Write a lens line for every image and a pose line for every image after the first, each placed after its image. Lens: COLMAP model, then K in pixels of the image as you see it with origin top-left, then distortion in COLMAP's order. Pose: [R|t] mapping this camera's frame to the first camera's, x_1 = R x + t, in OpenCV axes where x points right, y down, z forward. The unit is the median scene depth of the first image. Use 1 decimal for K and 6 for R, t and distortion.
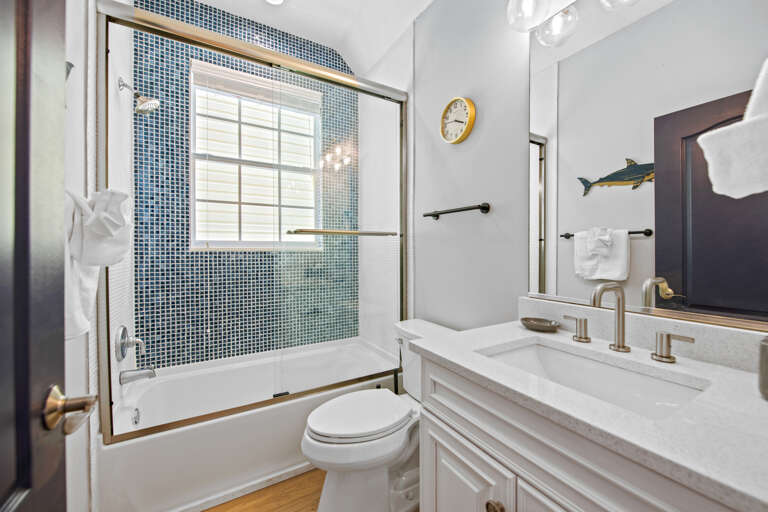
lens RADIAL K [[306.4, 0, 391.7], [0, 306.4, 255.0], [0, 0, 1]] dist [-0.002329, -0.001749]
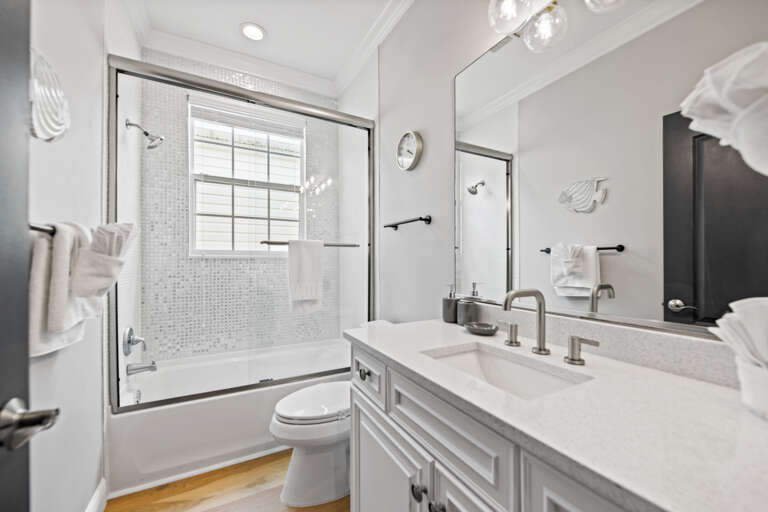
lens RADIAL K [[306.4, 0, 378.6], [0, 306.4, 257.6], [0, 0, 1]] dist [-0.002329, -0.001749]
pose [[0.998797, 0.001954, -0.049001, 0.155819], [-0.001789, 0.999993, 0.003413, -0.043028], [0.049007, -0.003321, 0.998793, -0.153158]]
